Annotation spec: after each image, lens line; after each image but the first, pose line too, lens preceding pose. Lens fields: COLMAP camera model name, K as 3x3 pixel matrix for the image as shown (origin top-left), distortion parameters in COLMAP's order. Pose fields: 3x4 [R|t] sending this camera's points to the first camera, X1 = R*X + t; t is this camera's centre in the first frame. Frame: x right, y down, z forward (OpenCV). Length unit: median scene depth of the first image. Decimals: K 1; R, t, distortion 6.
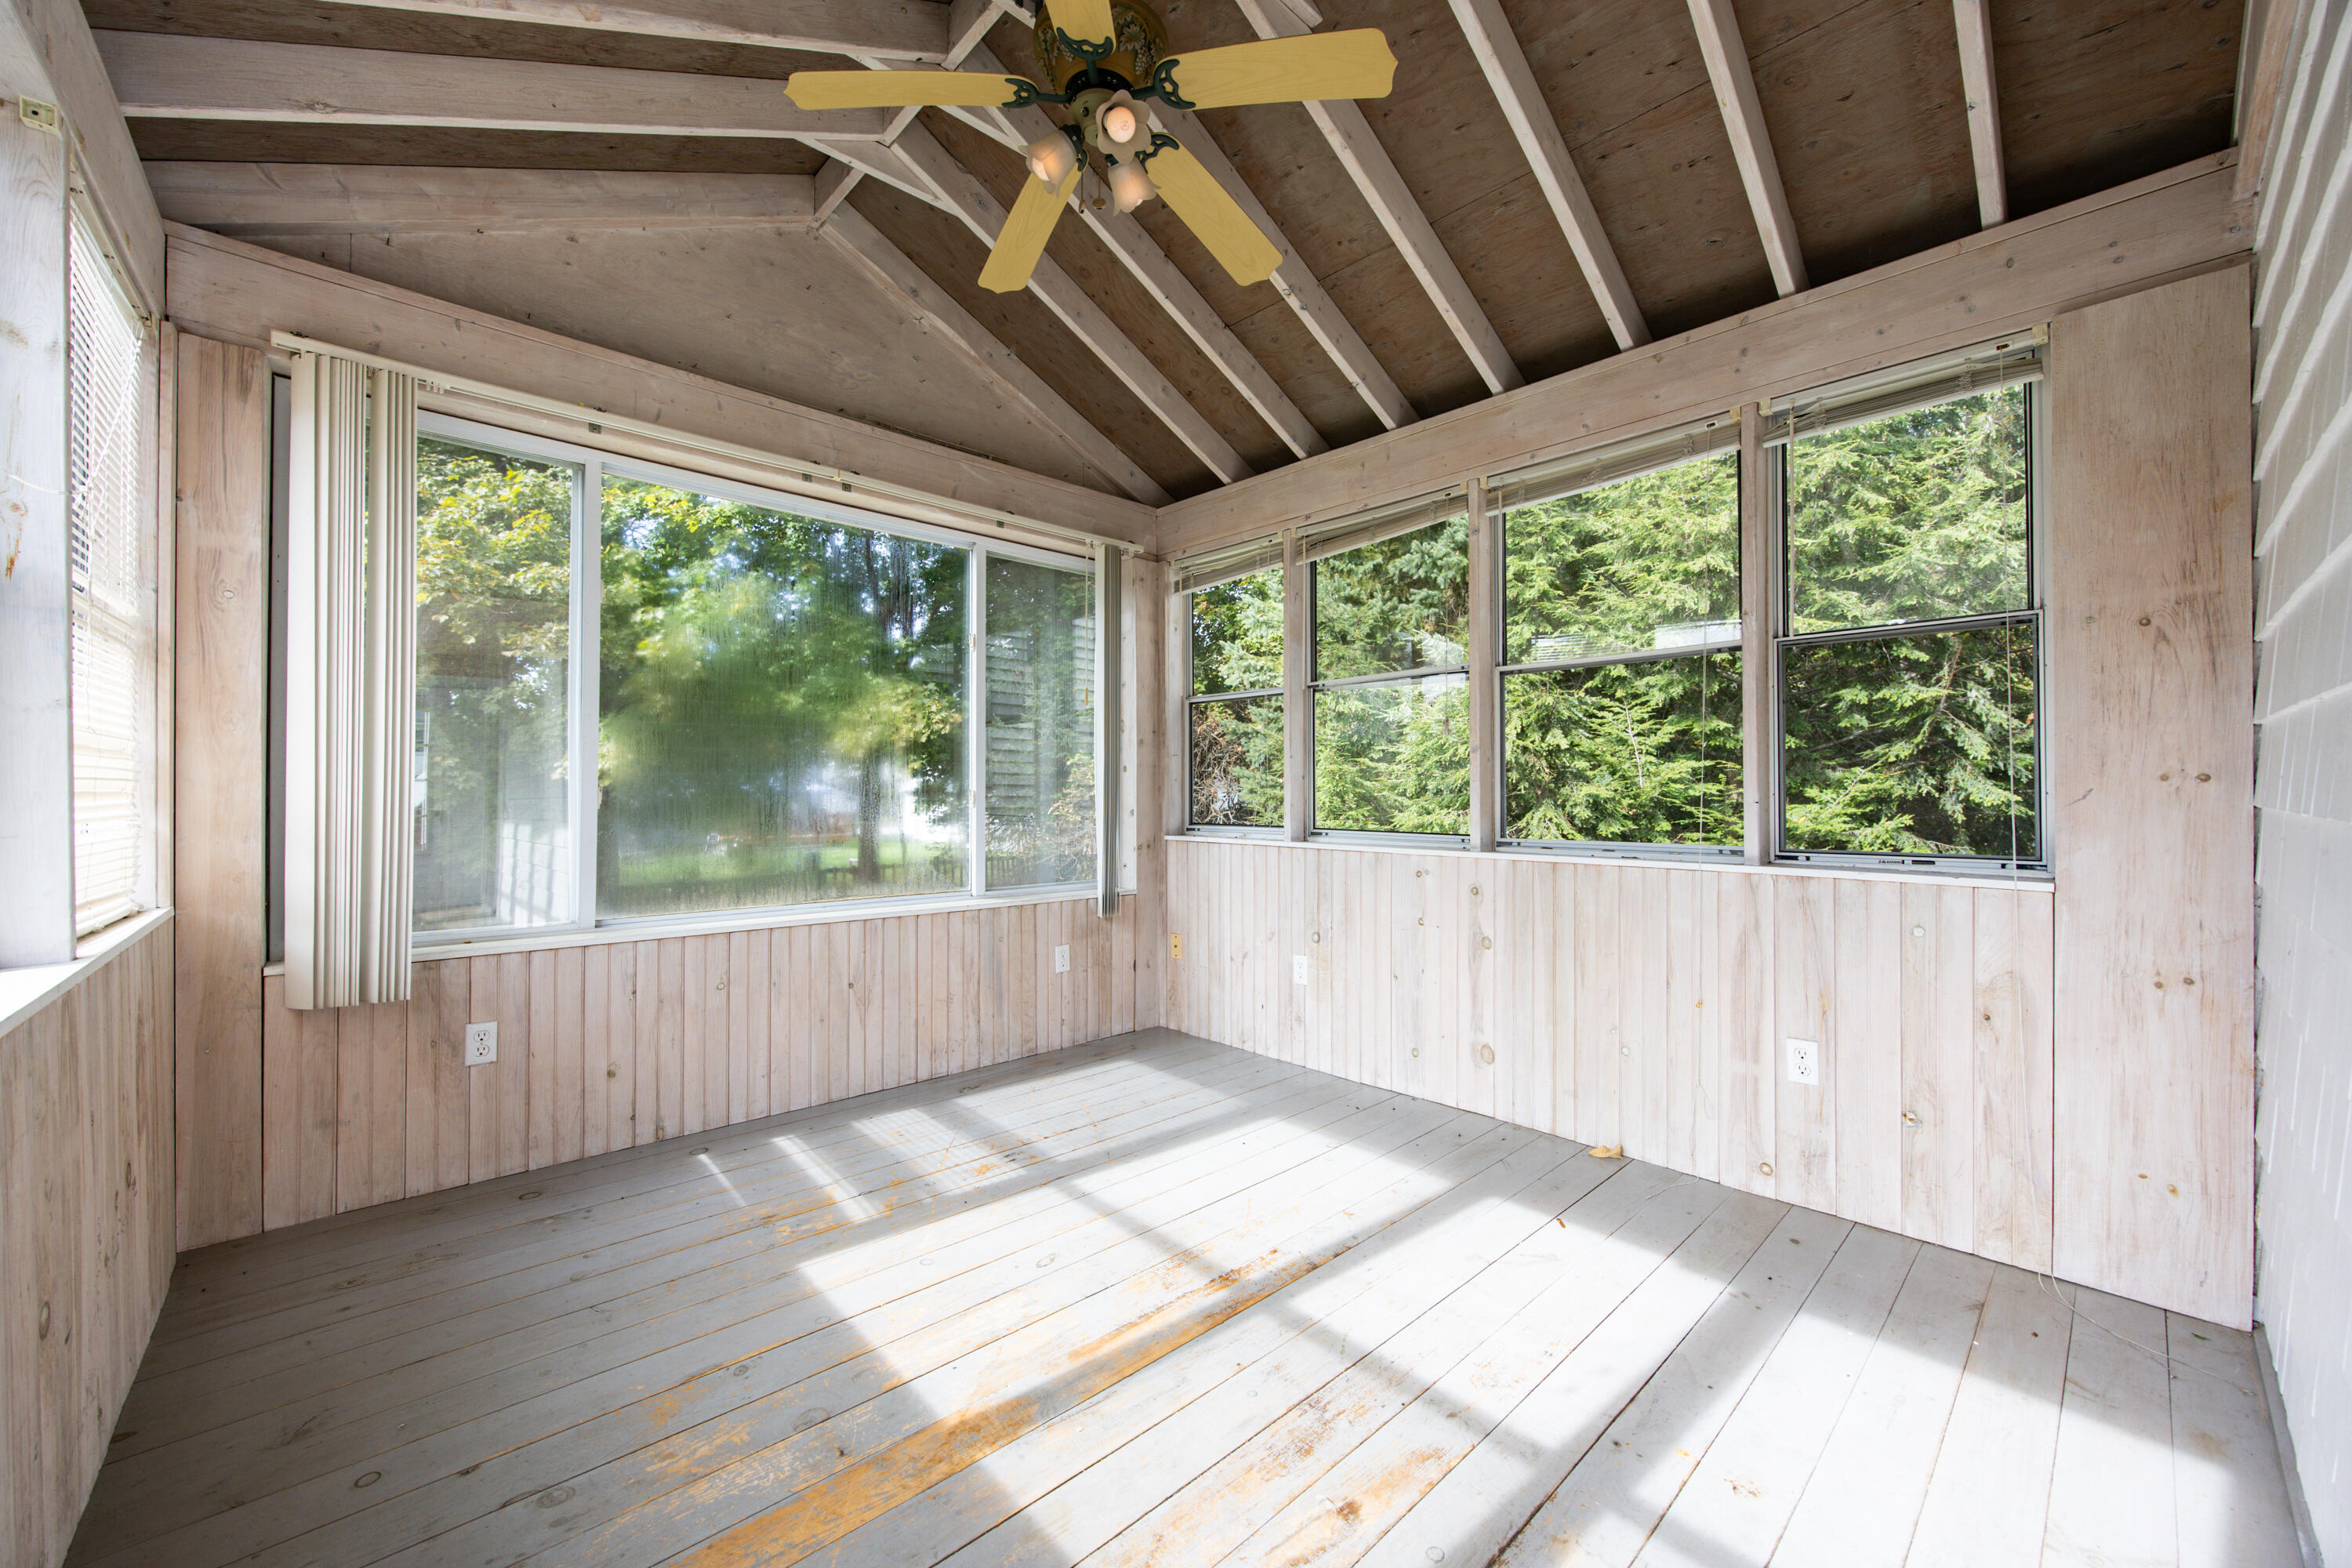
lens RADIAL K [[899.1, 0, 1179.1], [0, 899.1, 785.1], [0, 0, 1]] dist [-0.008735, 0.000252]
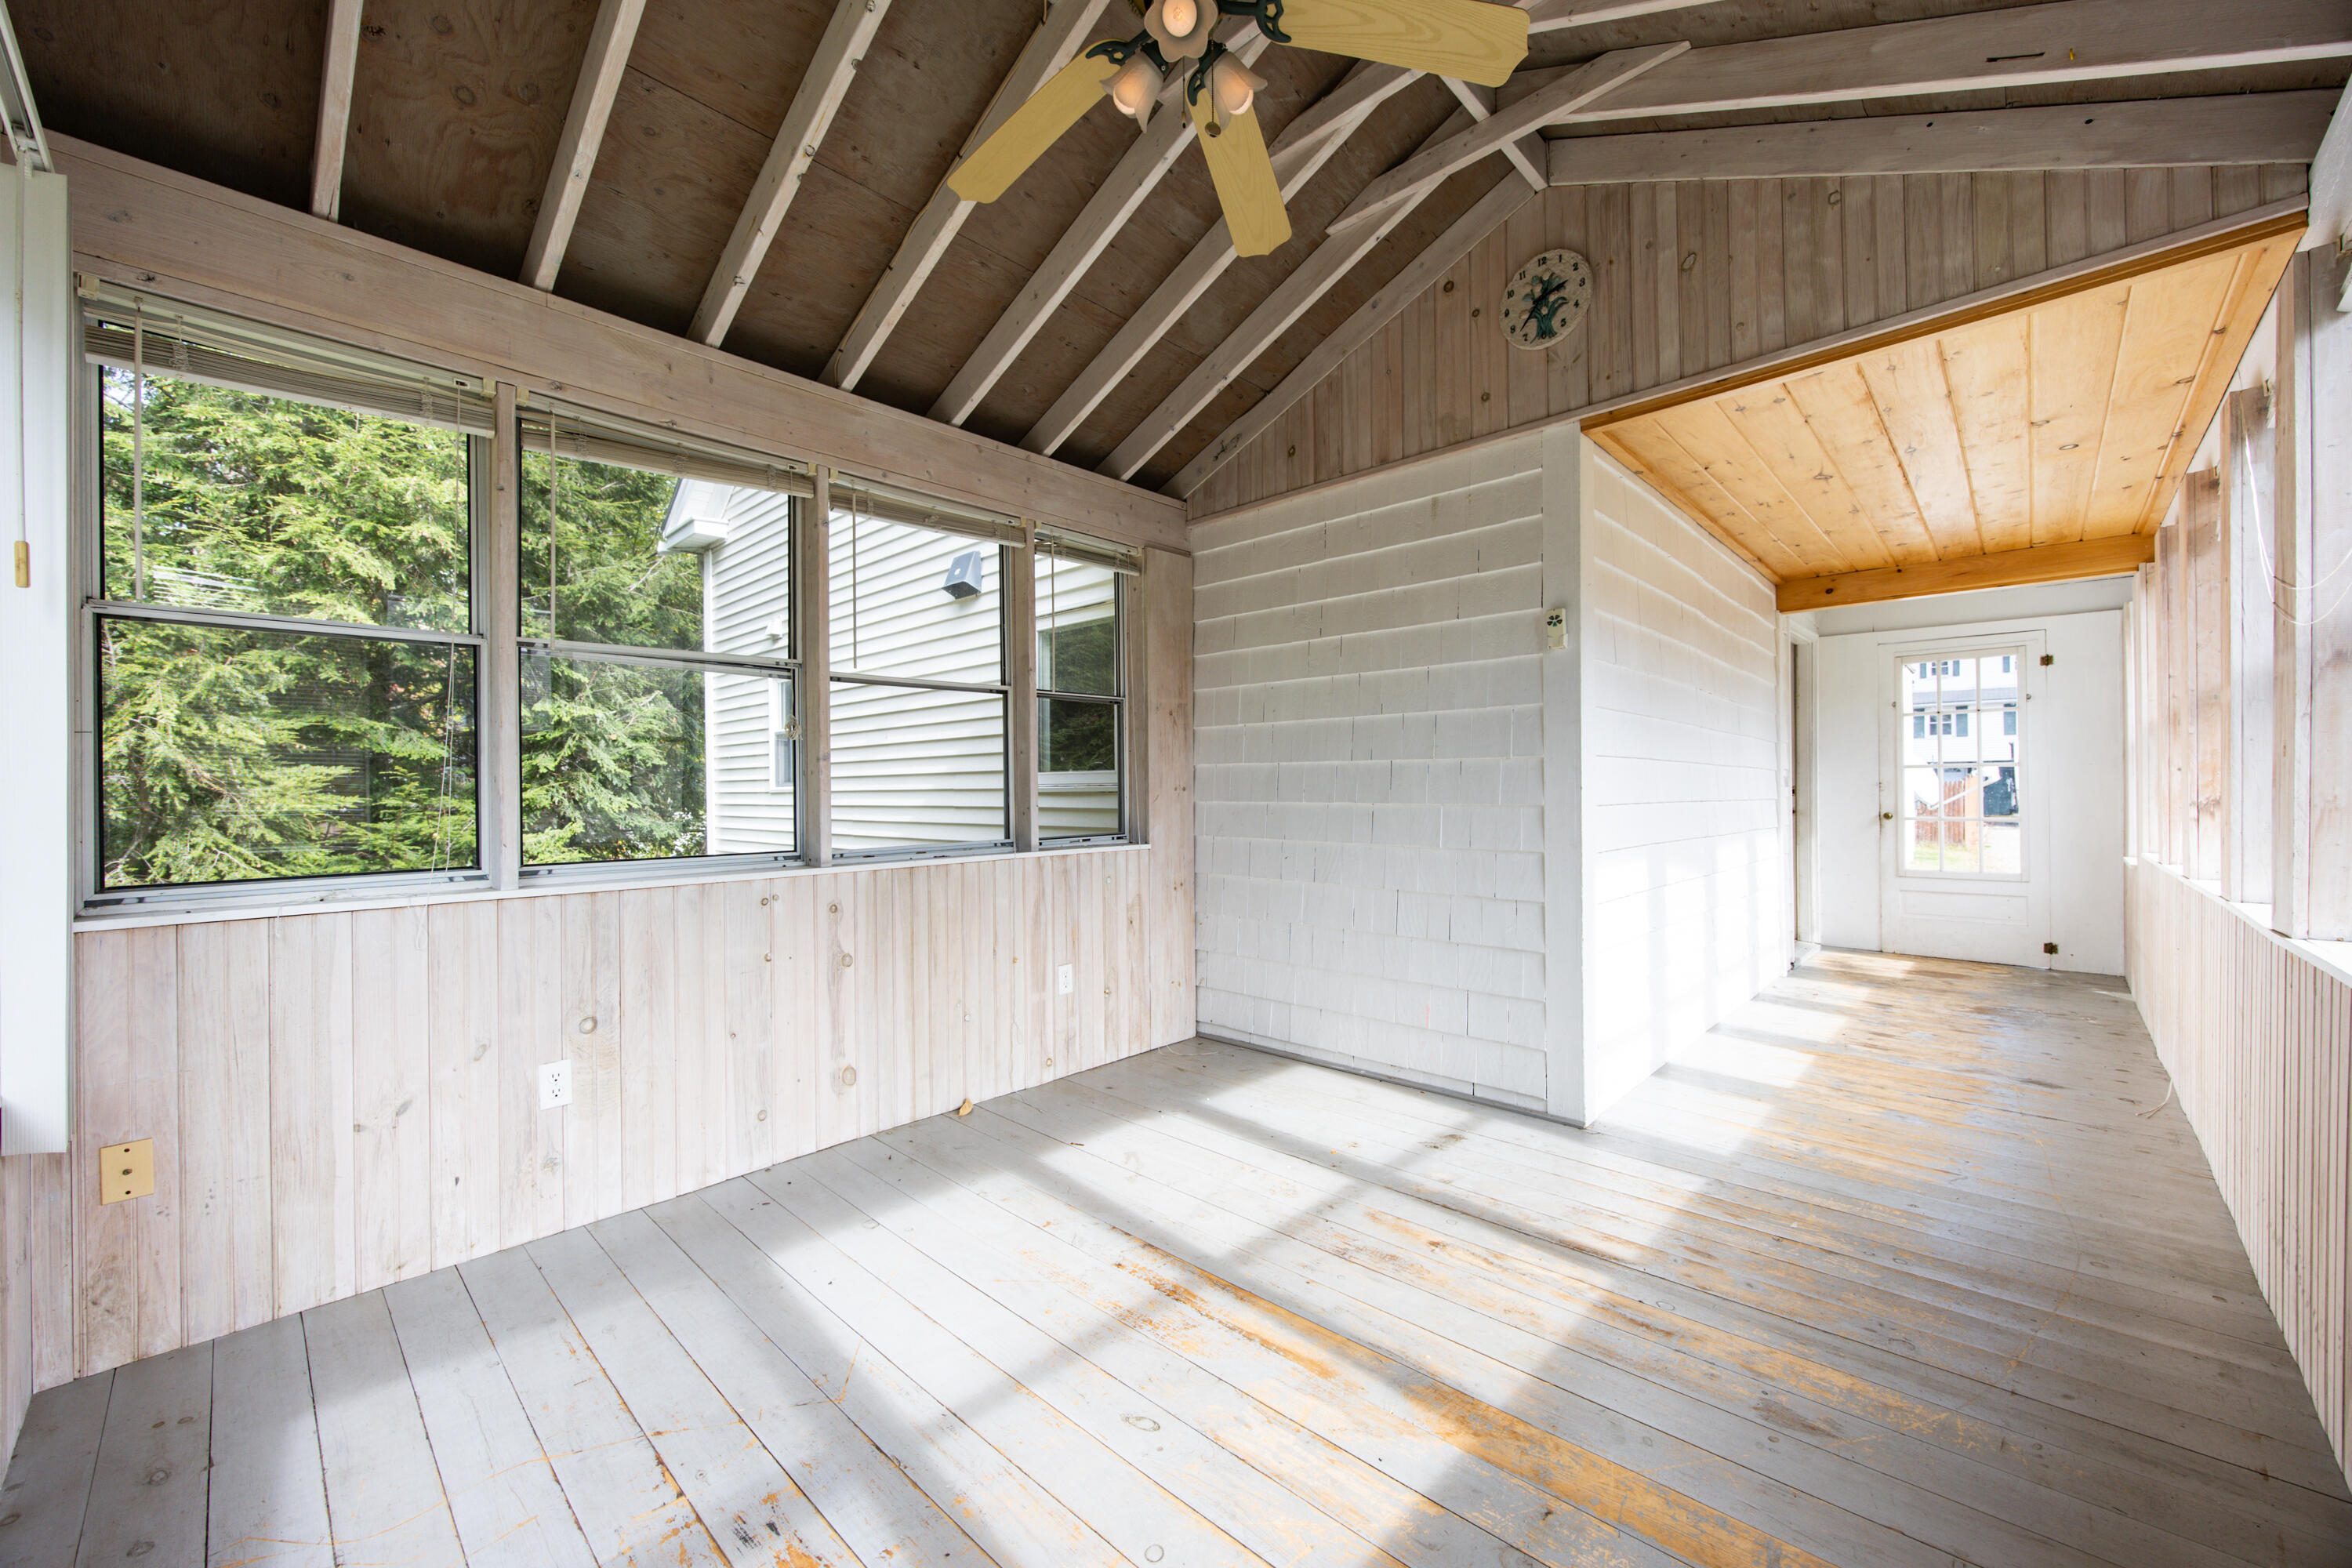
lens RADIAL K [[899.1, 0, 1177.3], [0, 899.1, 789.9], [0, 0, 1]] dist [-0.008735, 0.000252]
pose [[-0.063978, -0.001117, 0.997951, -0.792744], [0.001929, 0.999997, 0.001243, -0.007448], [-0.997949, 0.002005, -0.063975, 0.891538]]
